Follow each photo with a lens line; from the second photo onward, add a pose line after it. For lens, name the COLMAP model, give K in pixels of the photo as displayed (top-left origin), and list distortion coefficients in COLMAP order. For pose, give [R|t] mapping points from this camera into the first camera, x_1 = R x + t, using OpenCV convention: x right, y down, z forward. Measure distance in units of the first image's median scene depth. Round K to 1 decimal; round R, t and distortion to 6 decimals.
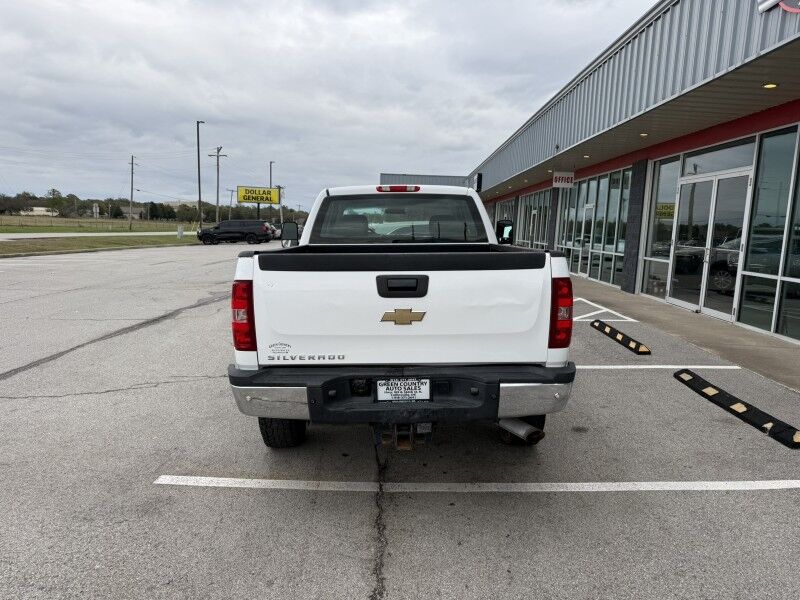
lens RADIAL K [[557.8, 0, 400.0], [0, 557.8, 300.0], [0, 0, 1]] dist [0.044284, -0.062452]
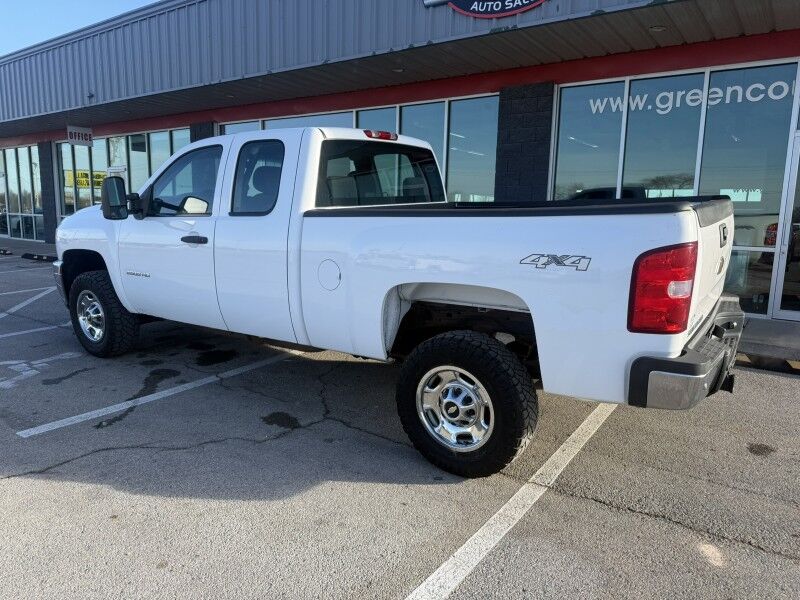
lens RADIAL K [[564.9, 0, 397.9], [0, 564.9, 290.3], [0, 0, 1]] dist [0.037860, -0.068958]
pose [[0.568056, -0.144757, 0.810159, -0.435590], [0.114377, 0.988743, 0.096468, -0.036899], [-0.815003, 0.037864, 0.578218, 0.349128]]
